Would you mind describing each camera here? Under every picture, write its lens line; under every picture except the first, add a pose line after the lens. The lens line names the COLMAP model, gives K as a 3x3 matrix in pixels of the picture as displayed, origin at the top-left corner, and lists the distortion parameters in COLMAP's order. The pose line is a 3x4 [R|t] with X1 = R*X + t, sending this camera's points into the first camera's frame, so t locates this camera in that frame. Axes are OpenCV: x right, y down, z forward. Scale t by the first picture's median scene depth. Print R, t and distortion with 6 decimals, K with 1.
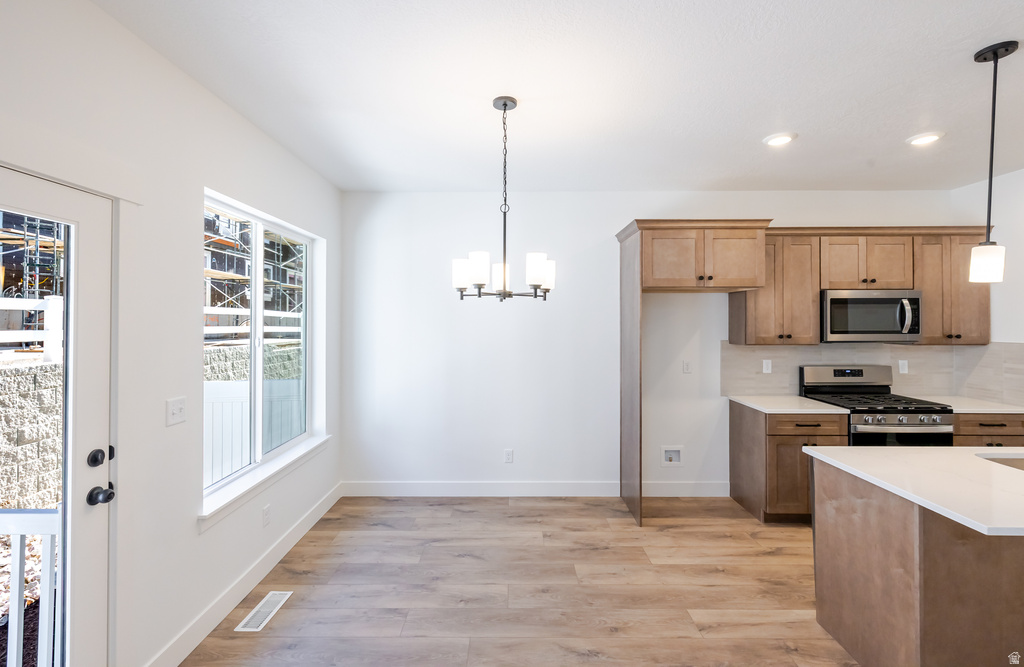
lens RADIAL K [[455.5, 0, 511.4], [0, 455.5, 317.1], [0, 0, 1]] dist [0.004334, 0.000351]
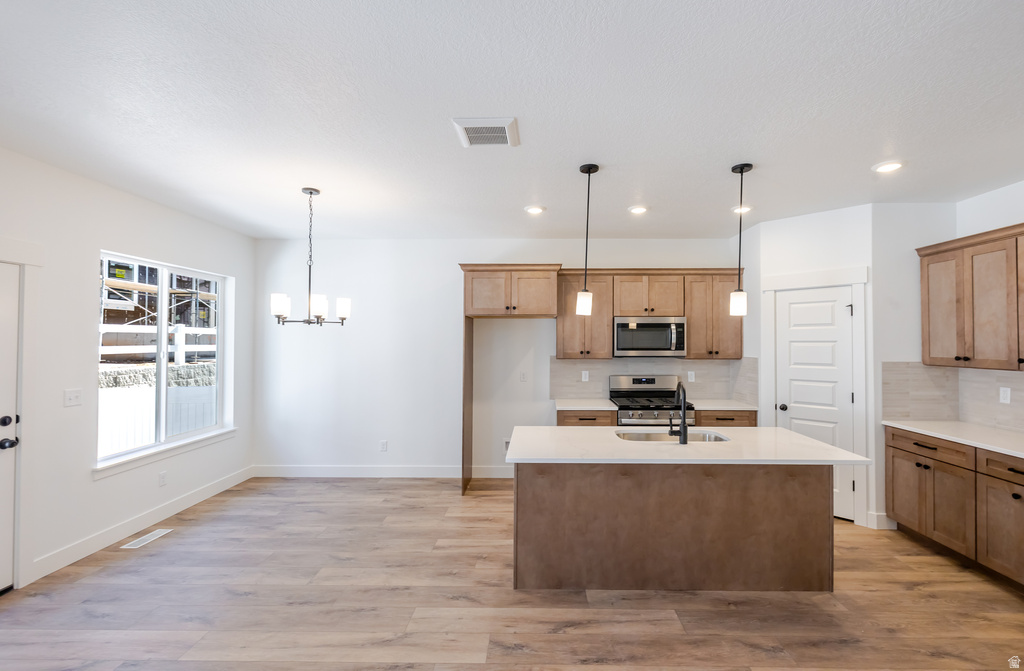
lens RADIAL K [[449.6, 0, 534.6], [0, 449.6, 333.8], [0, 0, 1]] dist [0.002657, 0.000515]
pose [[0.999971, 0.001803, -0.007359, 0.496888], [-0.001863, 0.999965, -0.008169, 0.000052], [0.007344, 0.008183, 0.999940, -0.305034]]
